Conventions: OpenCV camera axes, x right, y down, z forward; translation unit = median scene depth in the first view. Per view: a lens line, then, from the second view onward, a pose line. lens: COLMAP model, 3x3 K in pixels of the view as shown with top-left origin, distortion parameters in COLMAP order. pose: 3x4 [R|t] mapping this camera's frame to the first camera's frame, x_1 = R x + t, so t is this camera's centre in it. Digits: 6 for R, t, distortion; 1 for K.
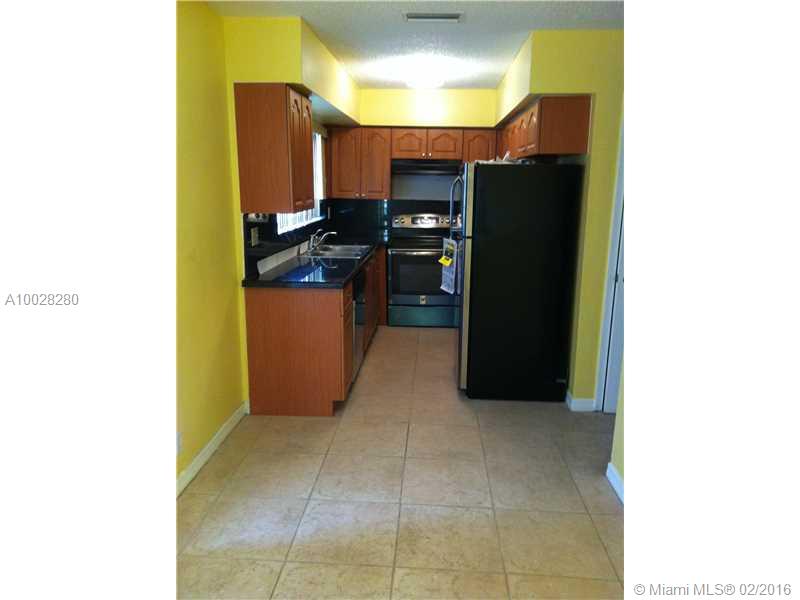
lens RADIAL K [[549.8, 0, 400.0], [0, 549.8, 300.0], [0, 0, 1]] dist [0.010644, 0.000121]
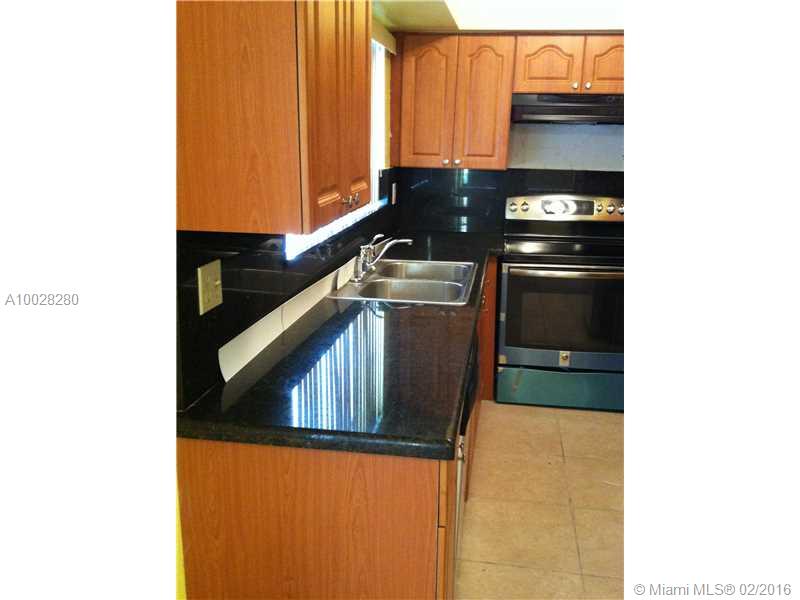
lens RADIAL K [[643.1, 0, 381.1], [0, 643.1, 298.2], [0, 0, 1]] dist [0.009412, 0.002599]
pose [[0.992178, 0.030378, -0.121076, -0.061442], [-0.027004, 0.999202, 0.029417, -0.073768], [0.121873, -0.025917, 0.992207, 0.361098]]
